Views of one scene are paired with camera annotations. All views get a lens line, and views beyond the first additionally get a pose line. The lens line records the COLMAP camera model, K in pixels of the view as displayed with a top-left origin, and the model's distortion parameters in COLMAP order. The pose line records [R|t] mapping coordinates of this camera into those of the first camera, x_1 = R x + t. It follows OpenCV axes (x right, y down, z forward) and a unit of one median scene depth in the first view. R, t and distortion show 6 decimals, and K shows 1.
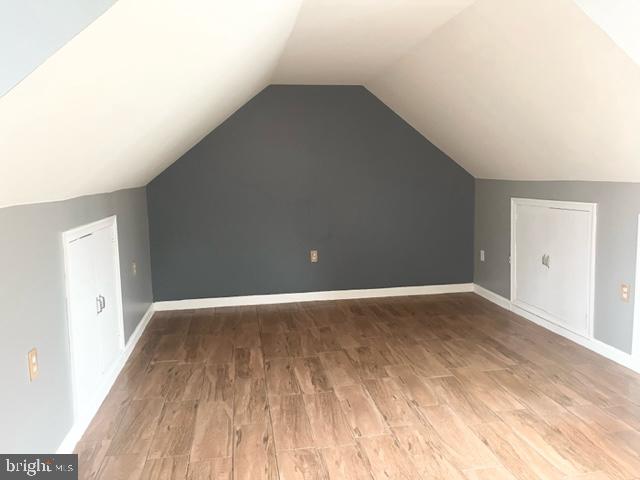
lens RADIAL K [[489.0, 0, 318.3], [0, 489.0, 238.7], [0, 0, 1]] dist [0.046788, -0.031441]
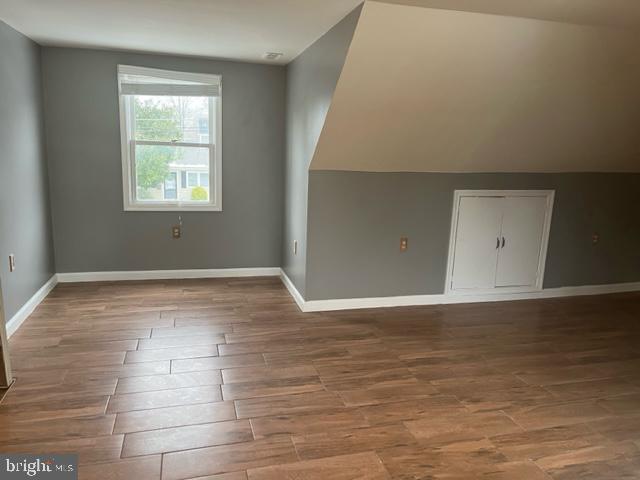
lens RADIAL K [[489.0, 0, 318.9], [0, 489.0, 240.3], [0, 0, 1]] dist [0.046788, -0.031441]
pose [[0.096096, 0.212166, -0.972497, 1.037165], [-0.159434, 0.967685, 0.195362, -0.089559], [0.982520, 0.136275, 0.126817, 0.248143]]
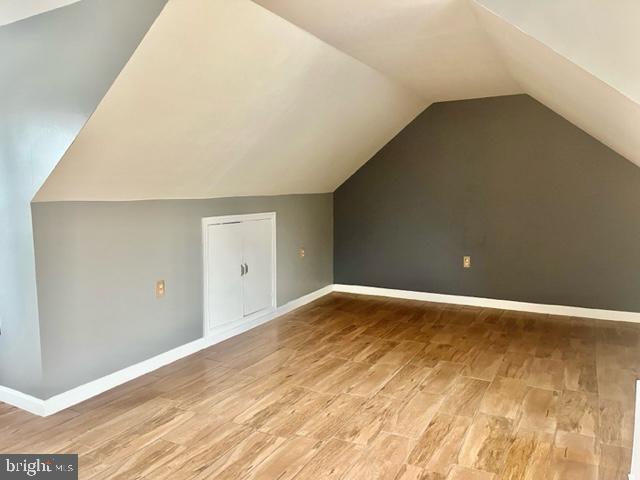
lens RADIAL K [[489.0, 0, 319.6], [0, 489.0, 236.9], [0, 0, 1]] dist [0.046788, -0.031441]
pose [[0.790659, 0.072680, -0.607927, 0.653082], [-0.085686, 0.996293, 0.007670, 0.003032], [0.606231, 0.046027, 0.793956, -0.044987]]
